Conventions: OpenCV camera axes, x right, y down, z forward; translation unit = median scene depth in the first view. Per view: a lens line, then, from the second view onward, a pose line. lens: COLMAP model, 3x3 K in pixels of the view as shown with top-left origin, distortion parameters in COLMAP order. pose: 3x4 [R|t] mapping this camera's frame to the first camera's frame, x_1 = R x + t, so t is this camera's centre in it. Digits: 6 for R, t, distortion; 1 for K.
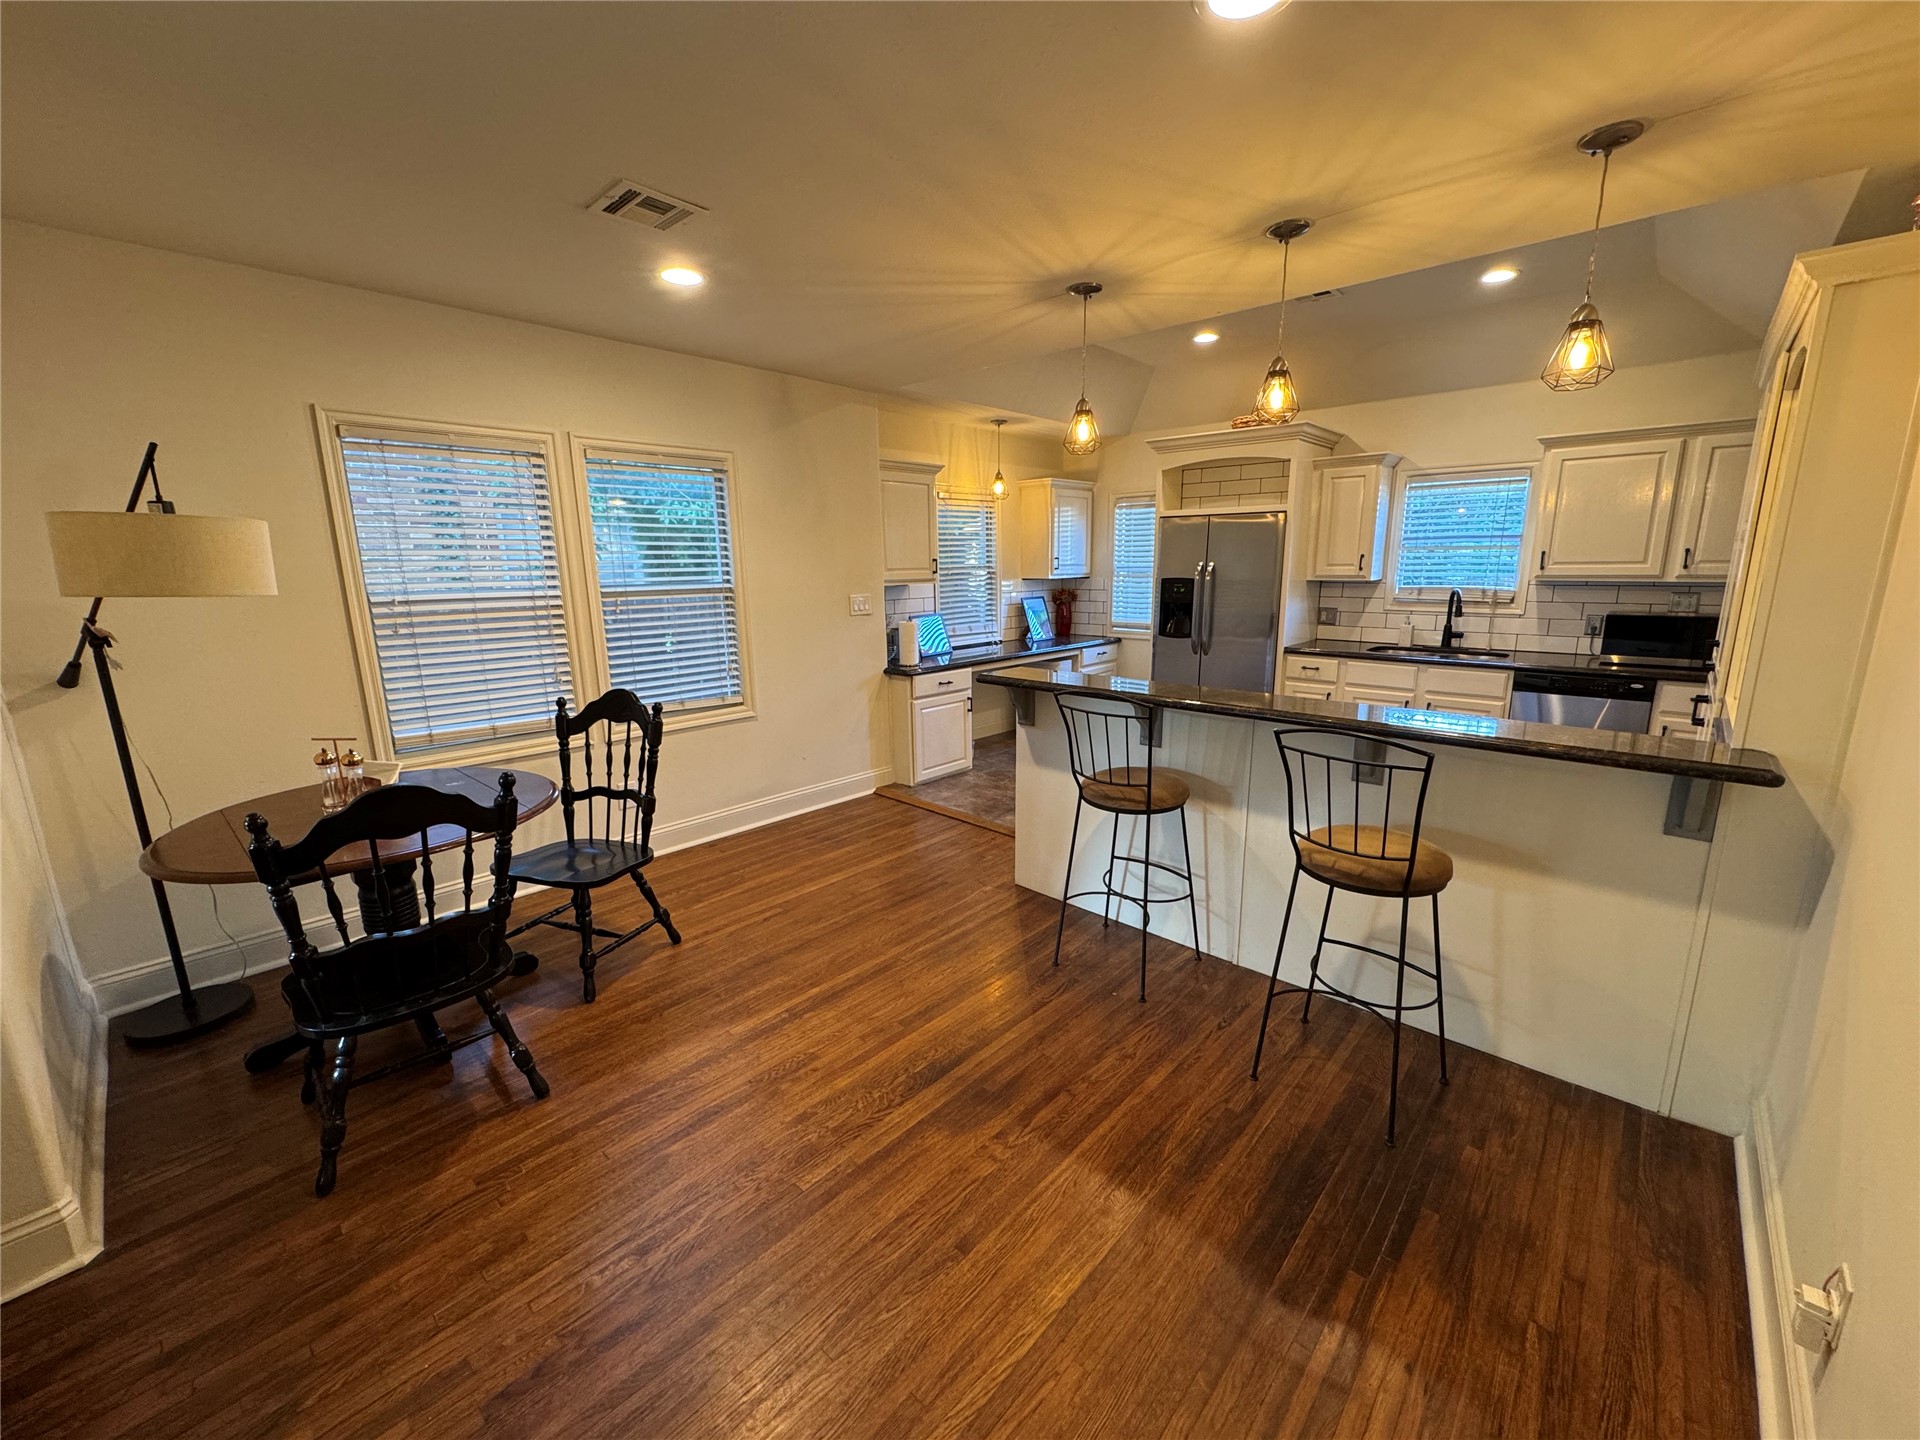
lens RADIAL K [[763.8, 0, 964.2], [0, 763.8, 723.3], [0, 0, 1]] dist [-0.003445, 0.000255]
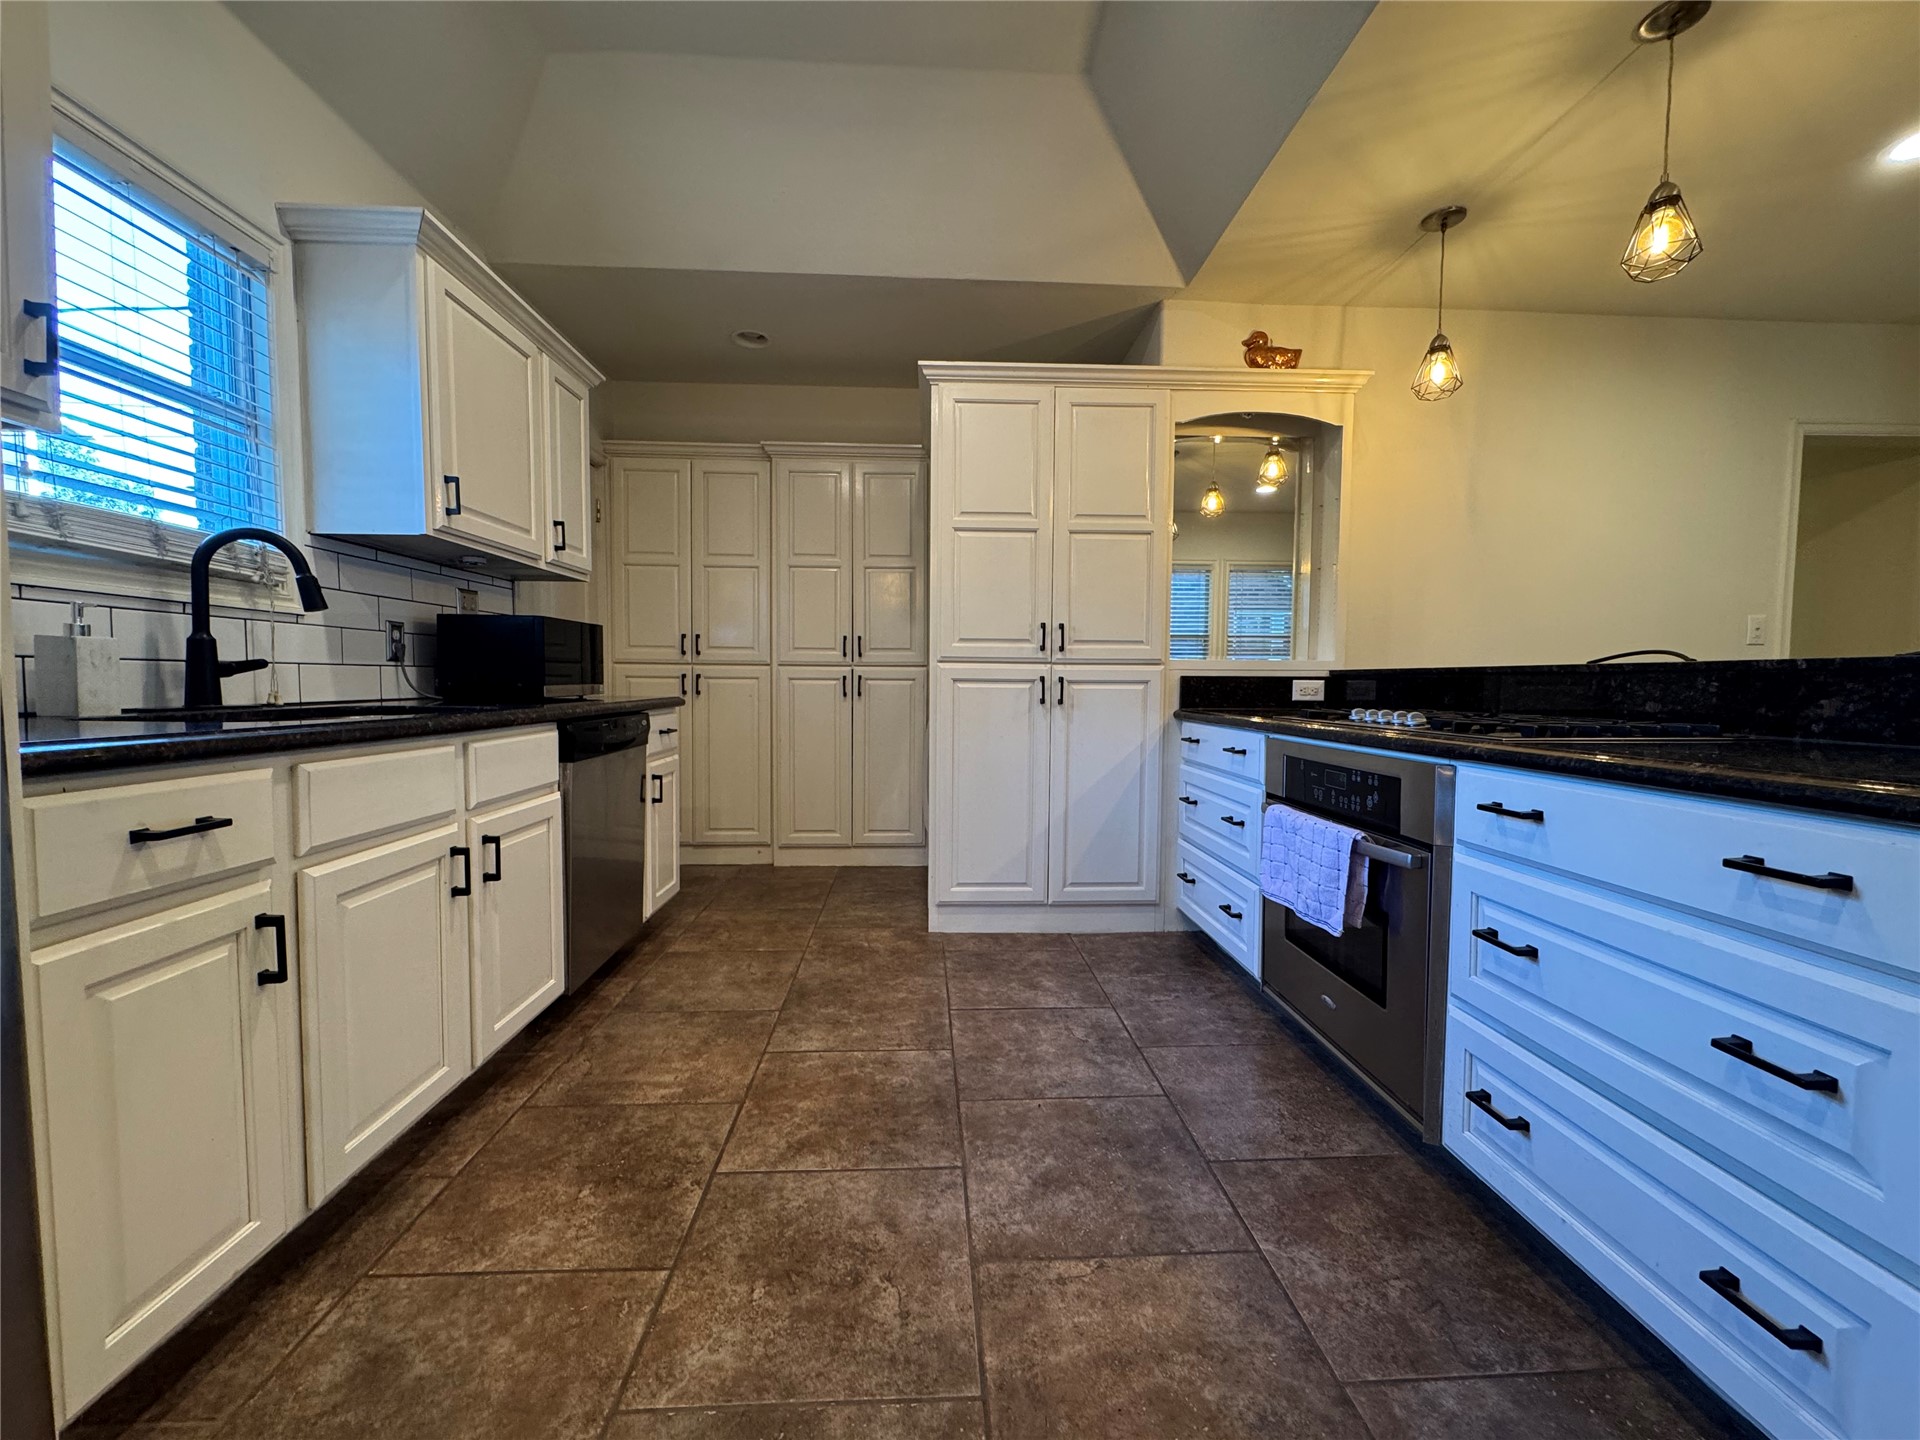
lens RADIAL K [[763.8, 0, 961.4], [0, 763.8, 722.0], [0, 0, 1]] dist [-0.003445, 0.000255]
pose [[-0.713341, -0.030459, 0.700154, 0.139768], [0.149820, 0.969331, 0.194812, -0.085214], [-0.684615, 0.243865, -0.686900, 0.785531]]
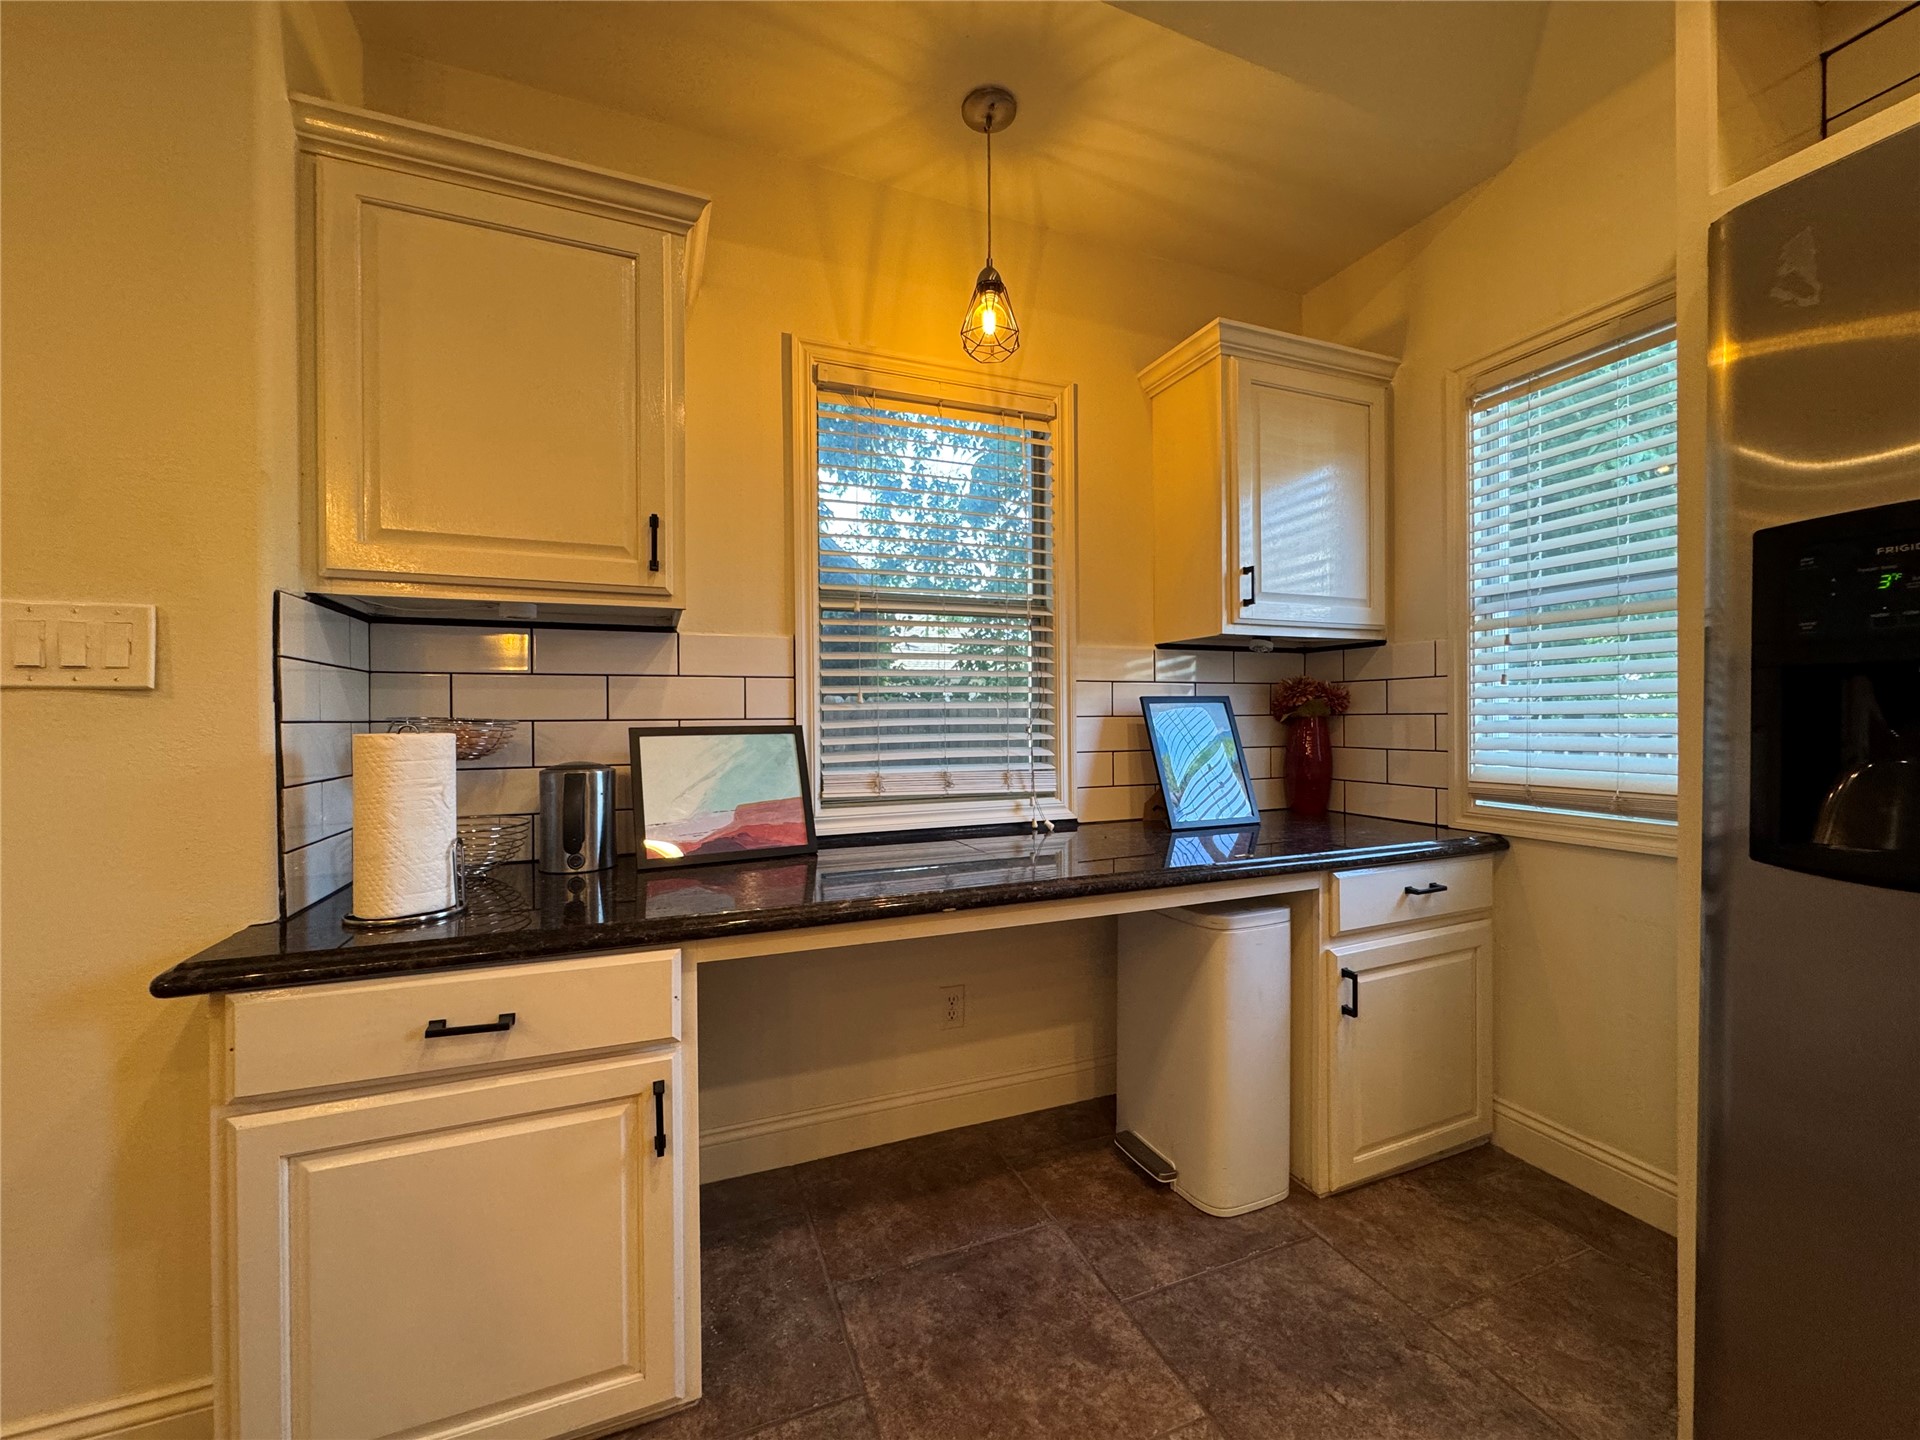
lens RADIAL K [[763.8, 0, 956.0], [0, 763.8, 722.7], [0, 0, 1]] dist [-0.003445, 0.000255]
pose [[0.903887, 0.008394, -0.427689, 0.148116], [-0.093435, 0.979540, -0.178243, -0.087883], [0.417443, 0.201073, 0.886178, 0.687350]]
